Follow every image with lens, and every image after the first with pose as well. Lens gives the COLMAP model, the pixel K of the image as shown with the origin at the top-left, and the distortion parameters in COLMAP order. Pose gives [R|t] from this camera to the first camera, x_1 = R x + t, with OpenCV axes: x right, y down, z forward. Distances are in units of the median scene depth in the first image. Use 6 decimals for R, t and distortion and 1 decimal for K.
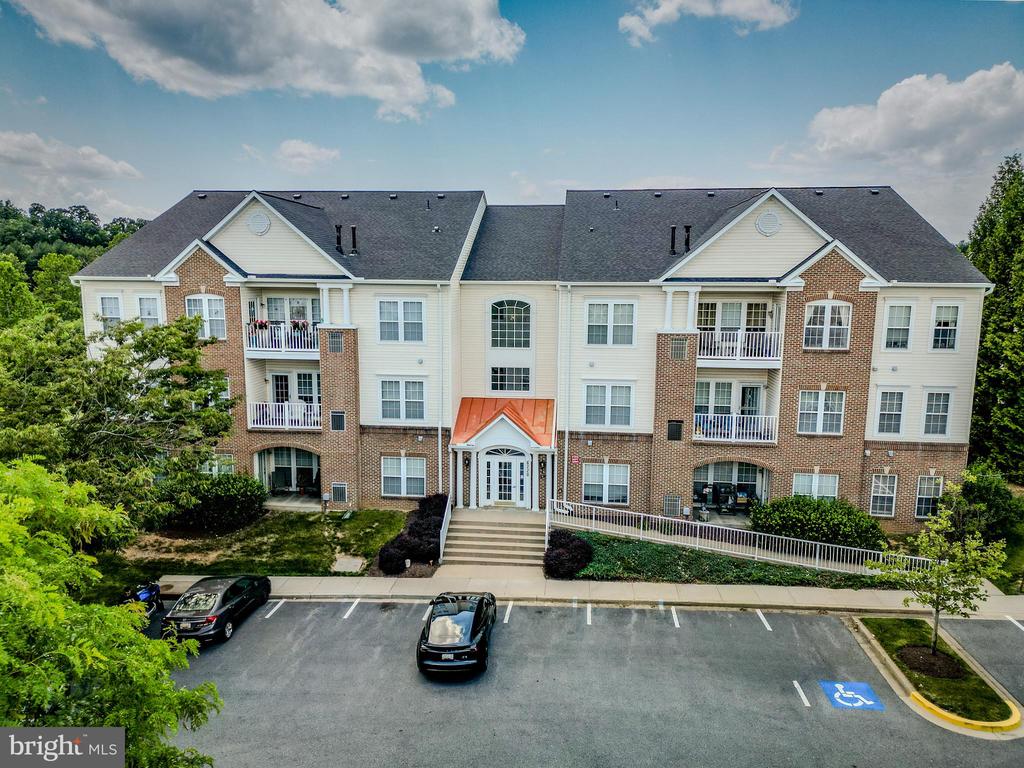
lens RADIAL K [[700.4, 0, 512.0], [0, 700.4, 384.0], [0, 0, 1]] dist [-0.000579, -0.000283]
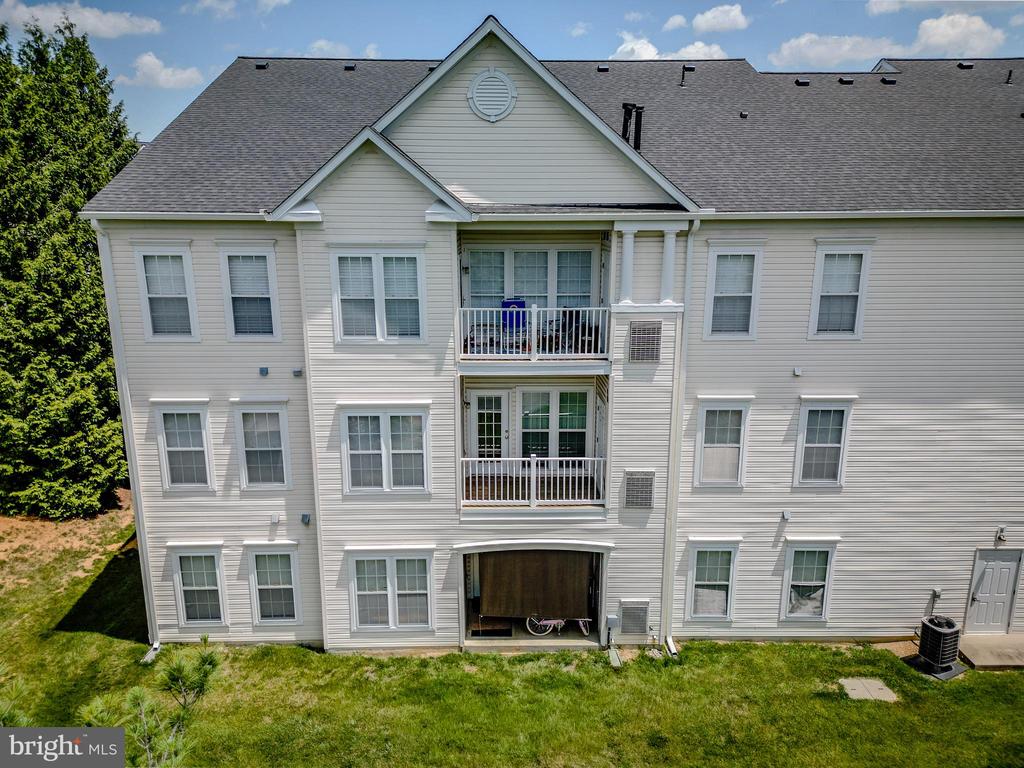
lens RADIAL K [[700.4, 0, 512.0], [0, 700.4, 384.0], [0, 0, 1]] dist [-0.000579, -0.000283]
pose [[0.993788, -0.035969, 0.105312, -0.454578], [0.028594, 0.997086, 0.070721, -0.074653], [-0.107549, -0.067271, 0.991921, 0.575277]]
